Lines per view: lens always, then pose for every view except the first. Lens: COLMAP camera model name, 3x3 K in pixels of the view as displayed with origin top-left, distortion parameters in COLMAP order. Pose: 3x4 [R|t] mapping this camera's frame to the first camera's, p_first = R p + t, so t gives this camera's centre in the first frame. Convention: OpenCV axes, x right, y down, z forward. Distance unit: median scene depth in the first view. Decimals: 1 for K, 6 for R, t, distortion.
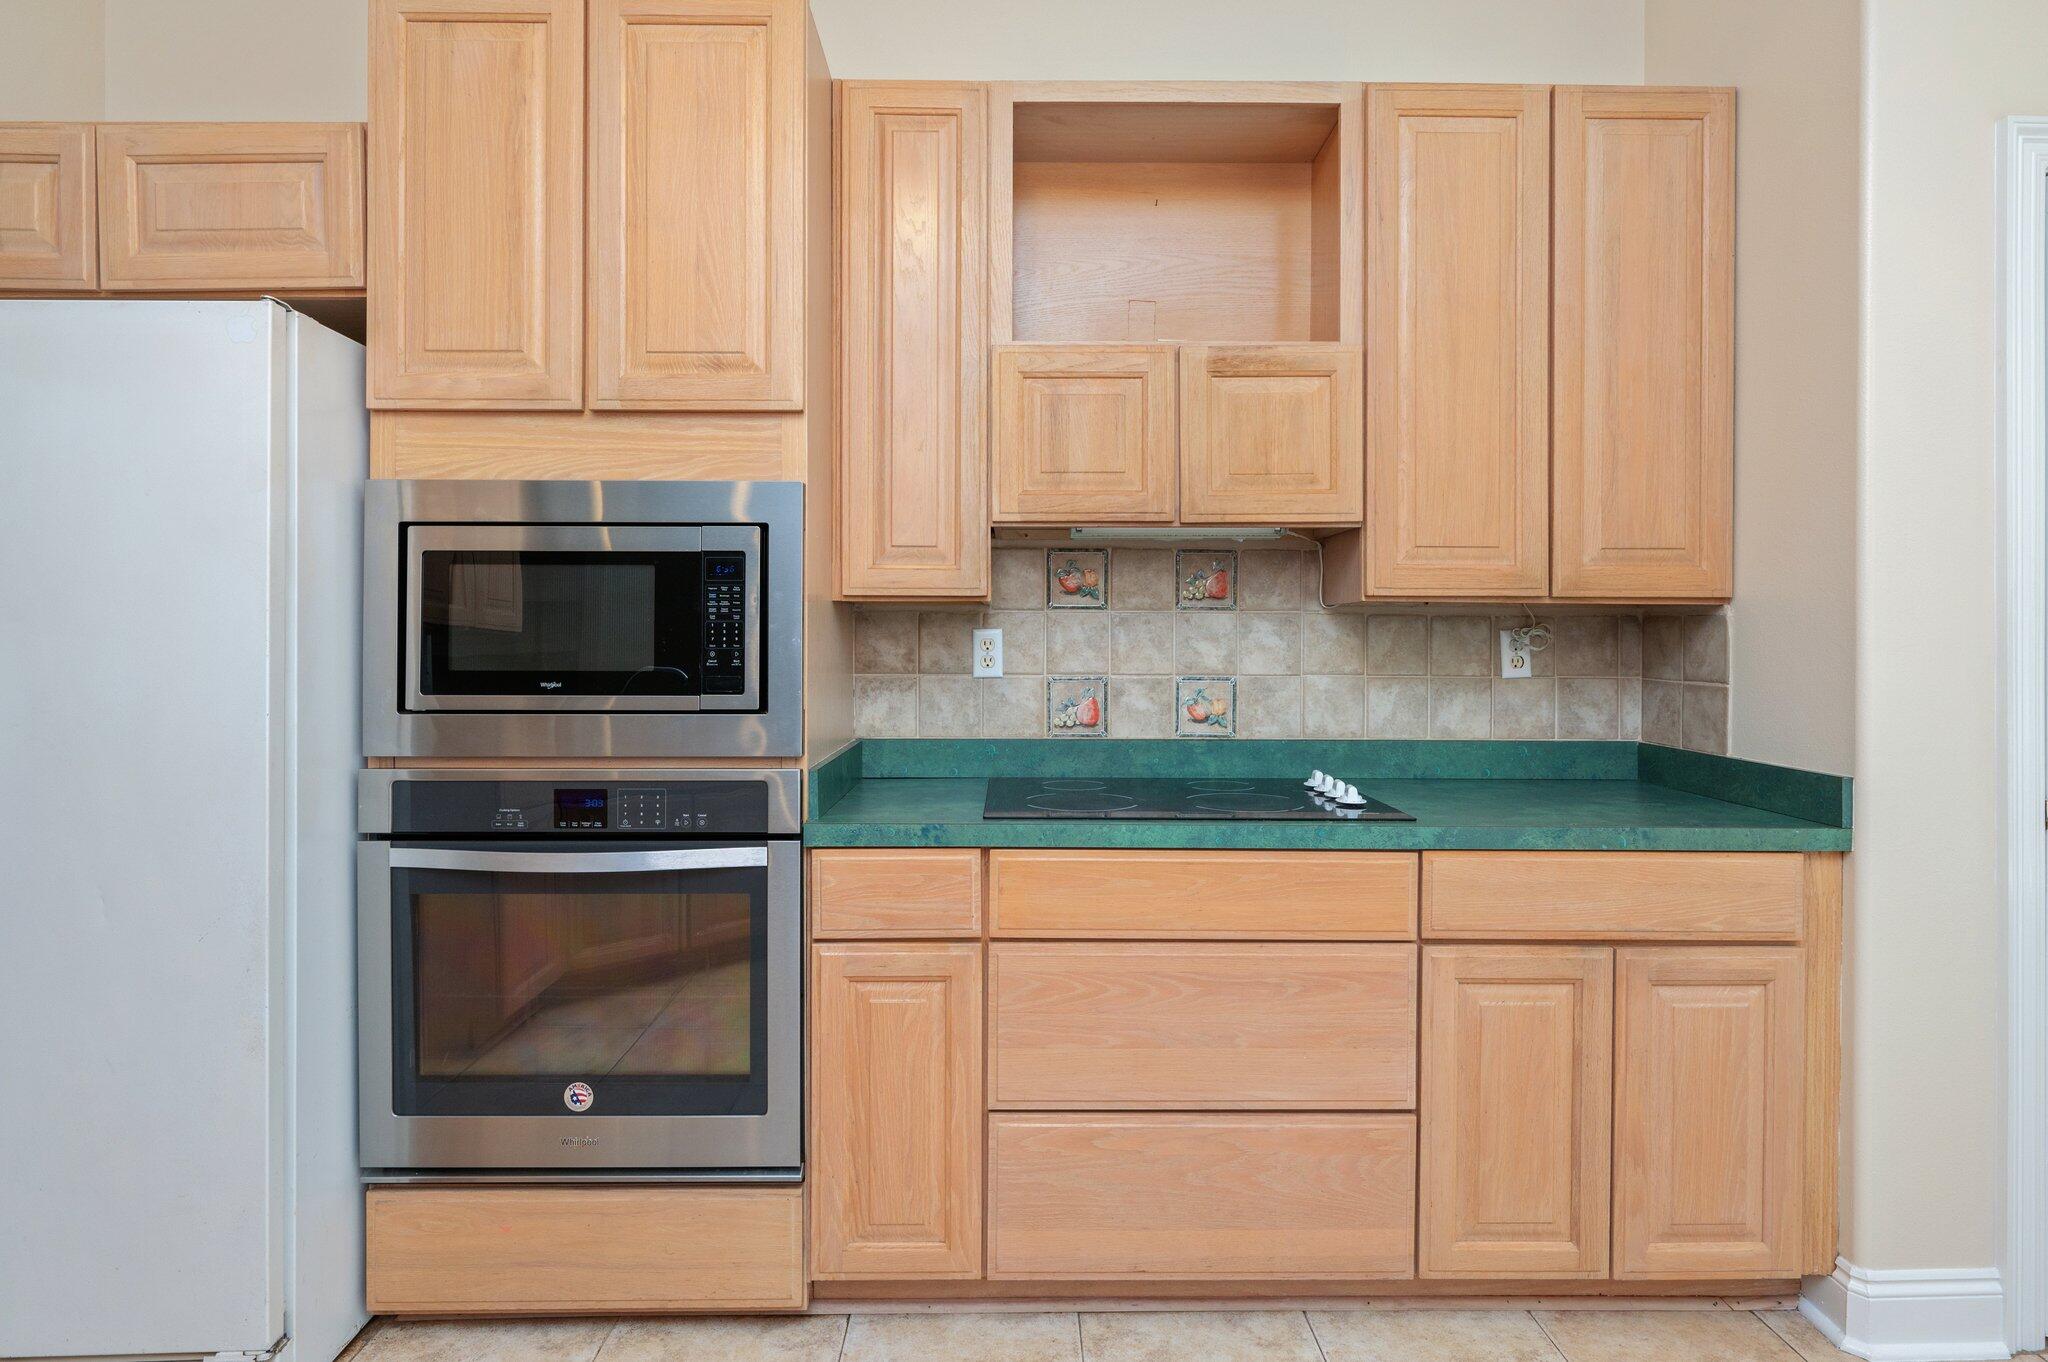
lens RADIAL K [[1076.0, 0, 1020.3], [0, 1076.0, 631.0], [0, 0, 1]] dist [-0.004317, 0.000408]
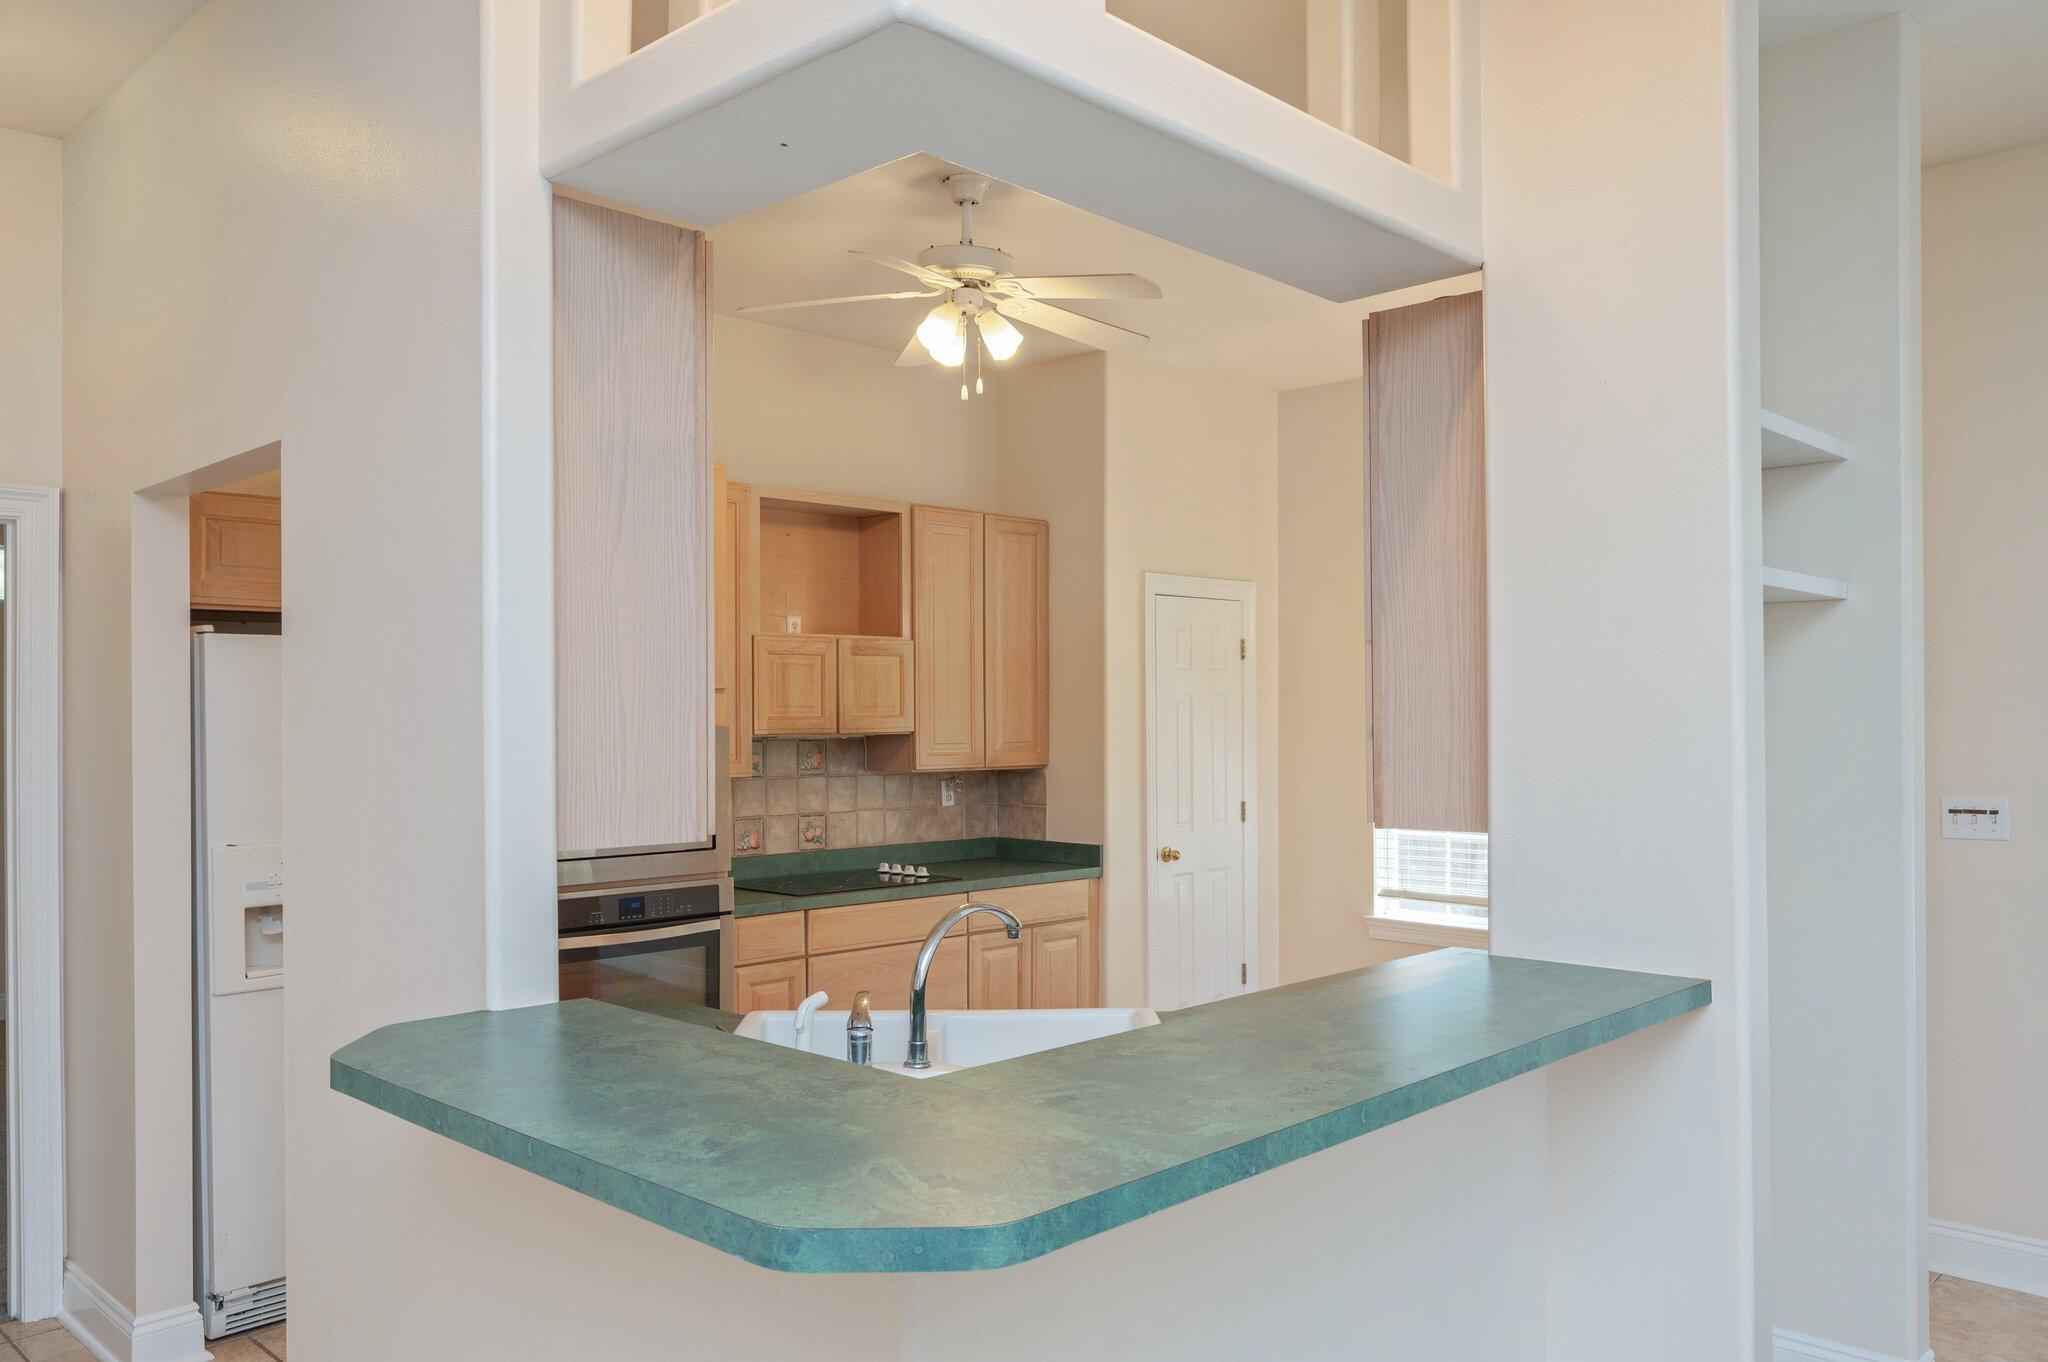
lens RADIAL K [[1544.3, 0, 1024.0], [0, 1544.3, 681.0], [0, 0, 1]] dist [-0.002541, 0.003609]
pose [[0.712671, 0.007386, 0.701459, -1.490087], [0.004045, 0.999885, -0.014638, -0.150609], [-0.701487, 0.013270, 0.712559, -1.120972]]
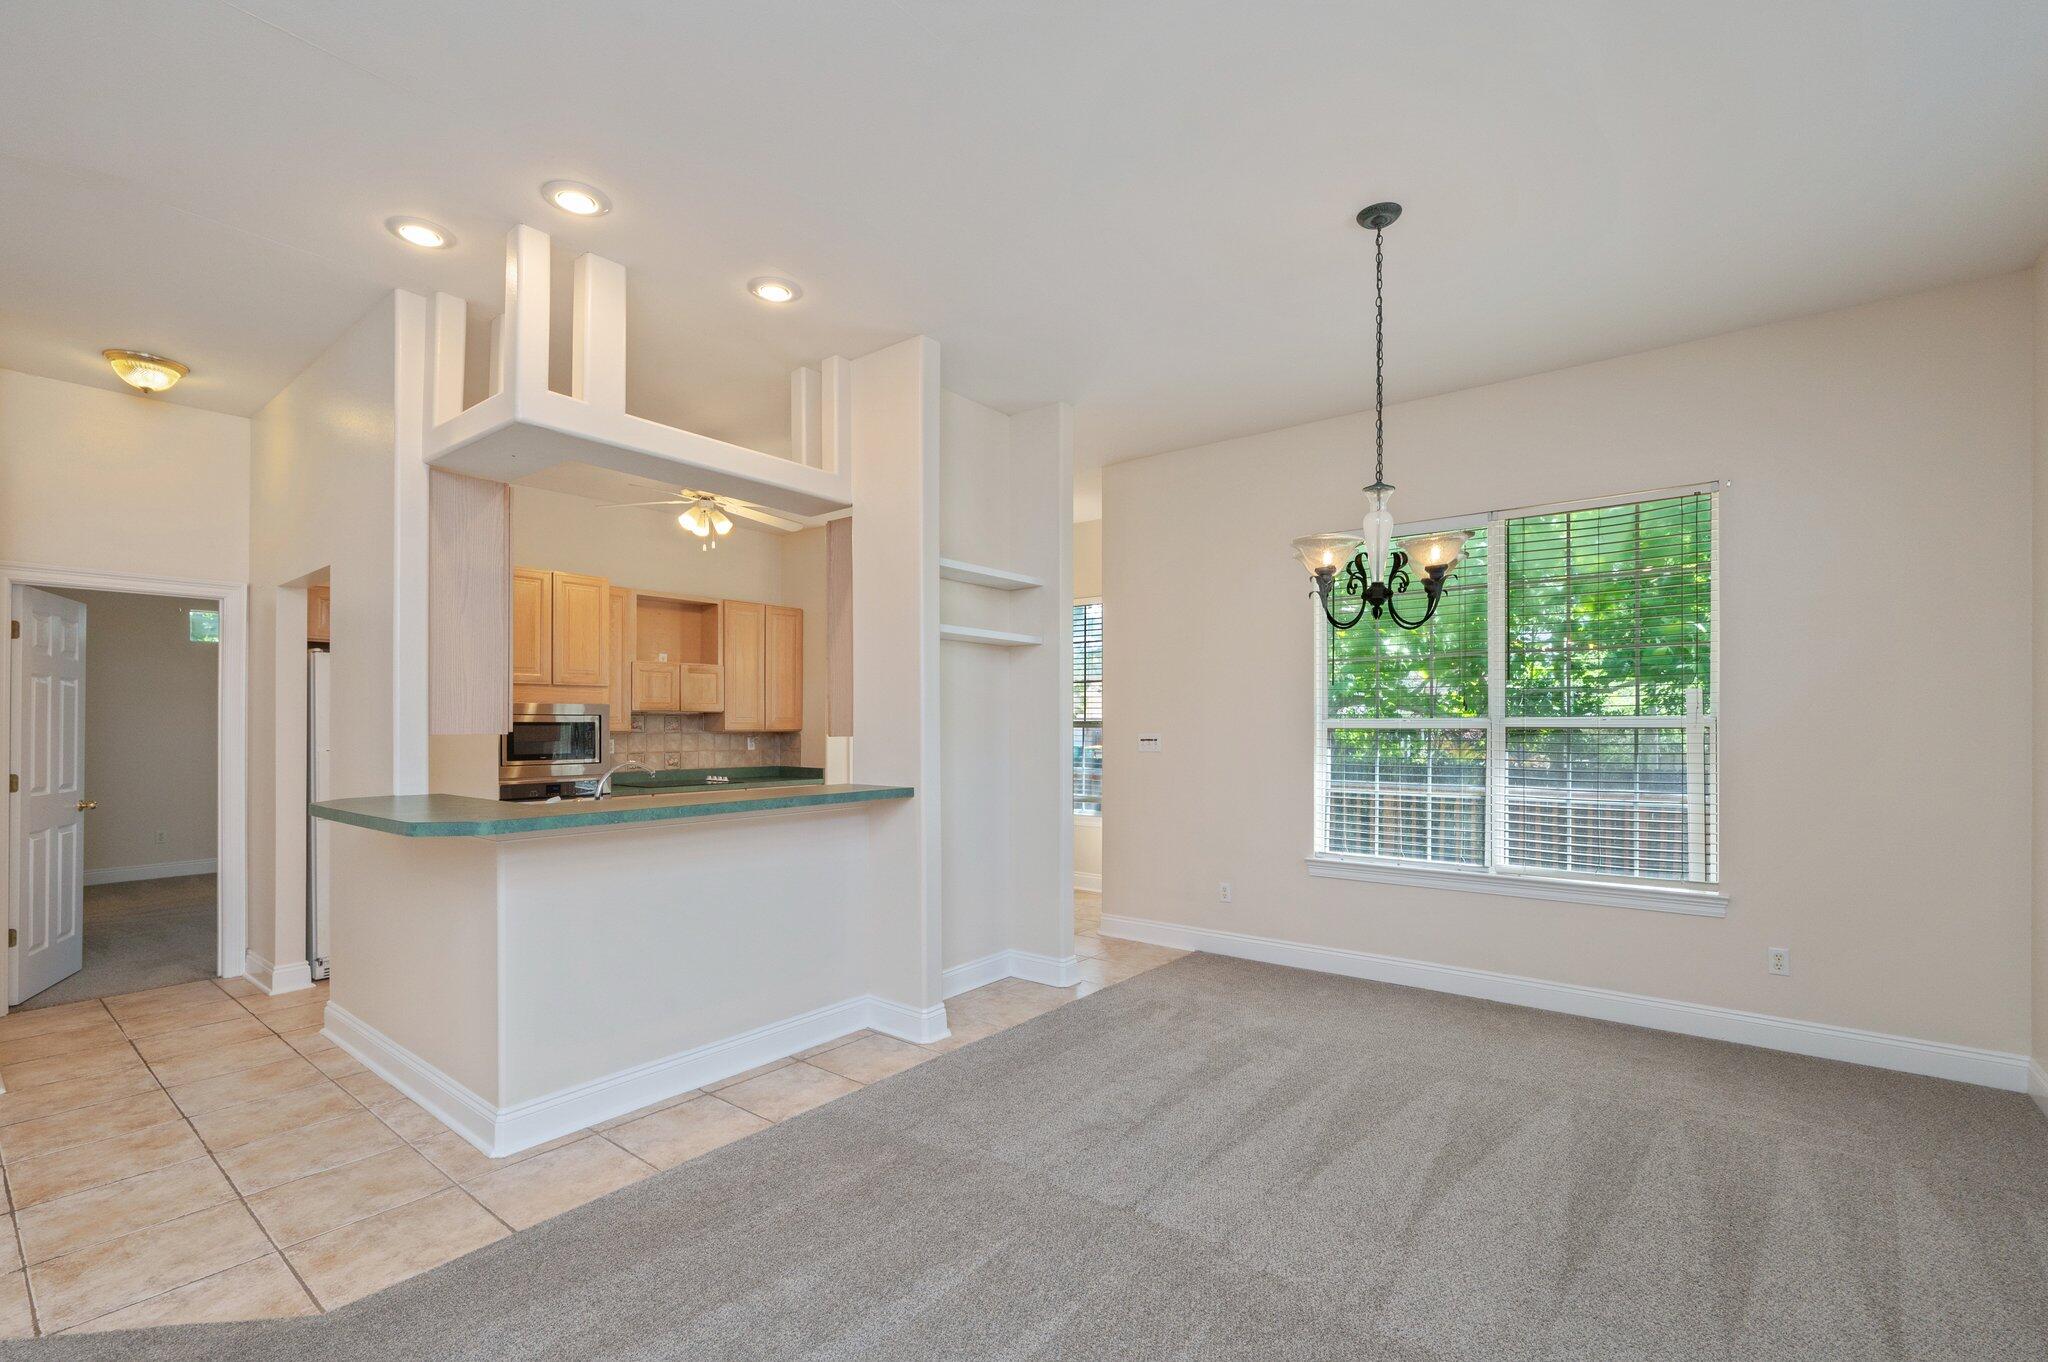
lens RADIAL K [[889.4, 0, 1023.7], [0, 889.4, 710.8], [0, 0, 1]] dist [0.001387, 0.000143]
pose [[0.639725, 0.006531, 0.768576, -1.484819], [-0.001498, 0.999973, -0.007251, -0.080254], [-0.768603, 0.003488, 0.639717, -1.931158]]
